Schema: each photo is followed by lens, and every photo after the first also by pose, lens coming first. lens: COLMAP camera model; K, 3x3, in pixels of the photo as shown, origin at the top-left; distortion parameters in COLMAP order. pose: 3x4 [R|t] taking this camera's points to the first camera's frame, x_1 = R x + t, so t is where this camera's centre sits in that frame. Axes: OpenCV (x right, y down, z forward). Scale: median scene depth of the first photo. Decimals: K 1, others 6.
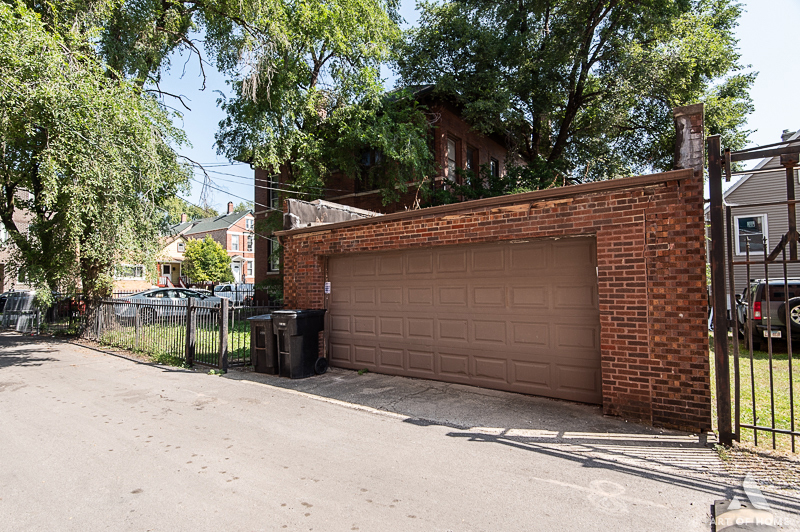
lens RADIAL K [[413.9, 0, 398.6], [0, 413.9, 267.5], [0, 0, 1]] dist [0.044157, 0.000601]
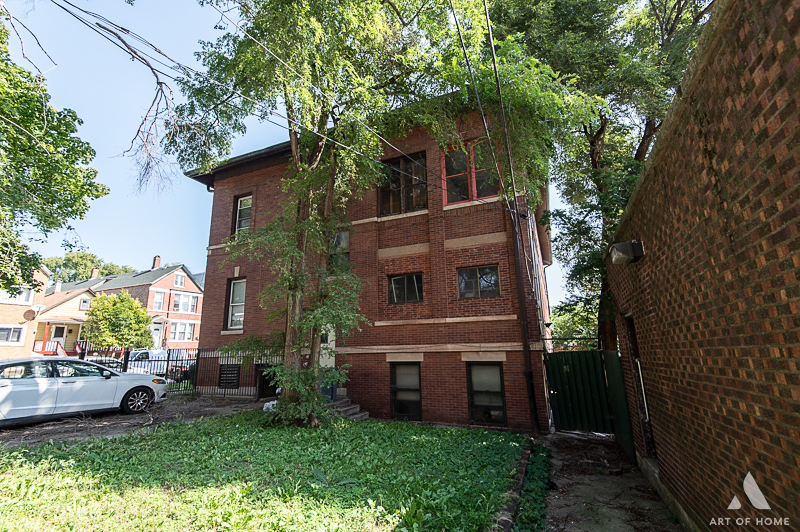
lens RADIAL K [[360.1, 0, 399.7], [0, 360.1, 267.0], [0, 0, 1]] dist [0.011253, -0.005372]
pose [[0.973641, 0.044657, 0.223673, -0.088150], [-0.002968, 0.983043, -0.183349, 0.007754], [-0.228068, 0.177852, 0.957264, 0.182737]]
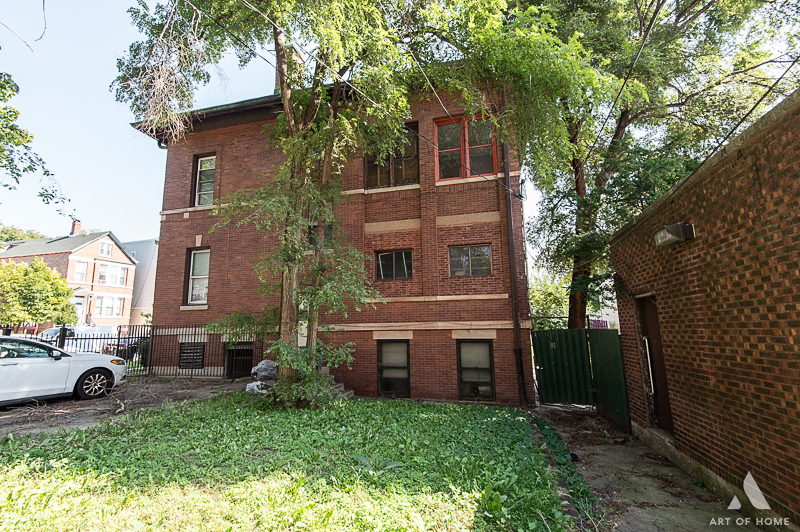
lens RADIAL K [[360.1, 0, 398.7], [0, 360.1, 265.1], [0, 0, 1]] dist [0.011253, -0.005372]
pose [[0.926400, 0.060878, 0.371588, -0.114786], [-0.012826, 0.991373, -0.130444, 0.008267], [-0.376323, 0.116077, 0.919188, 0.199559]]
